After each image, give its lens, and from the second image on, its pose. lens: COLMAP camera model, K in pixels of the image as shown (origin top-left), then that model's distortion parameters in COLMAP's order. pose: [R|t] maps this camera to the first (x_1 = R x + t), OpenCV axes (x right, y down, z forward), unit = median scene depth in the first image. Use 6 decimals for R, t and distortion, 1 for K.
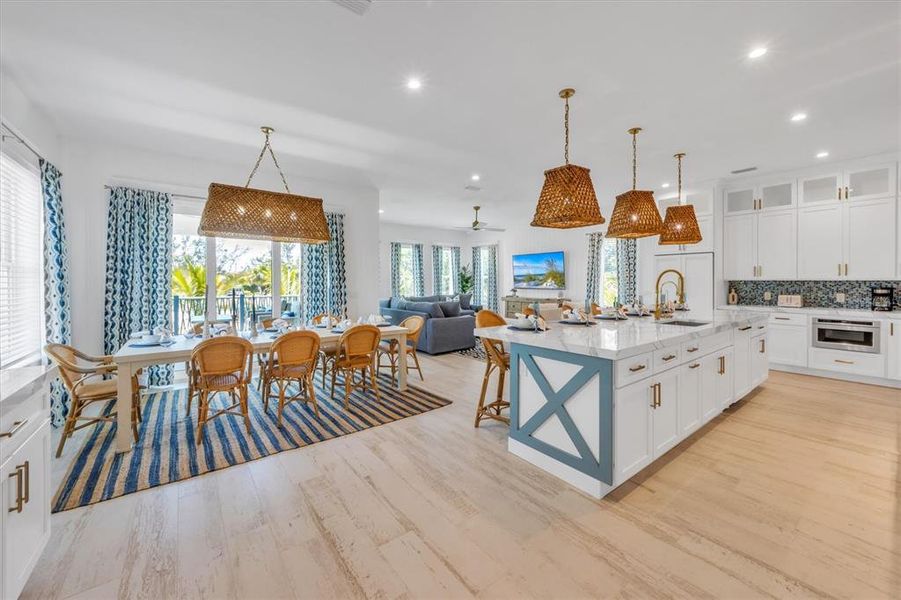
lens RADIAL K [[350.2, 0, 451.0], [0, 350.2, 283.3], [0, 0, 1]] dist [-0.008708, -0.000100]
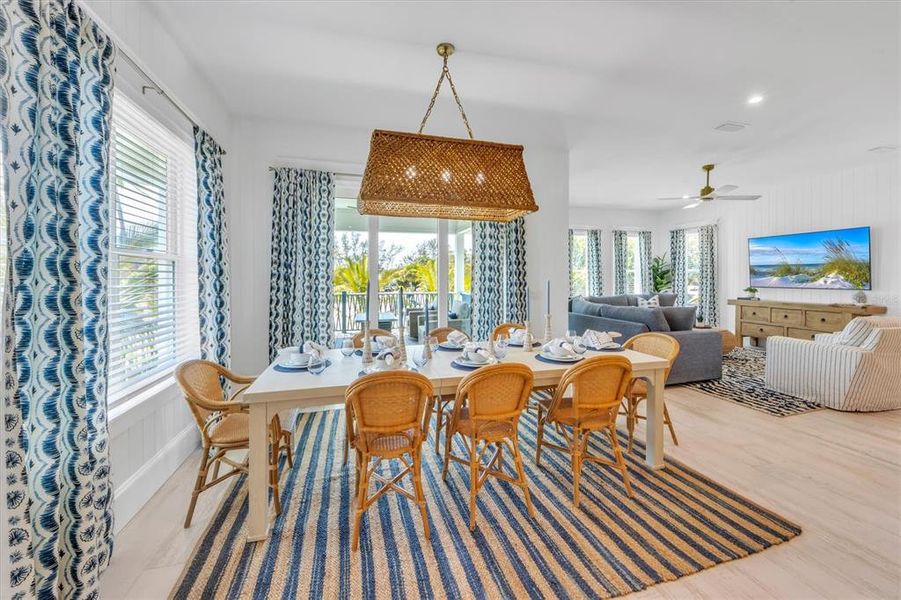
lens RADIAL K [[347.8, 0, 447.8], [0, 347.8, 273.5], [0, 0, 1]] dist [0.000511, -0.000058]
pose [[0.924845, -0.005628, -0.380303, -0.248007], [-0.000503, 0.999872, -0.016021, -0.000887], [0.380345, 0.015008, 0.924723, 0.358411]]
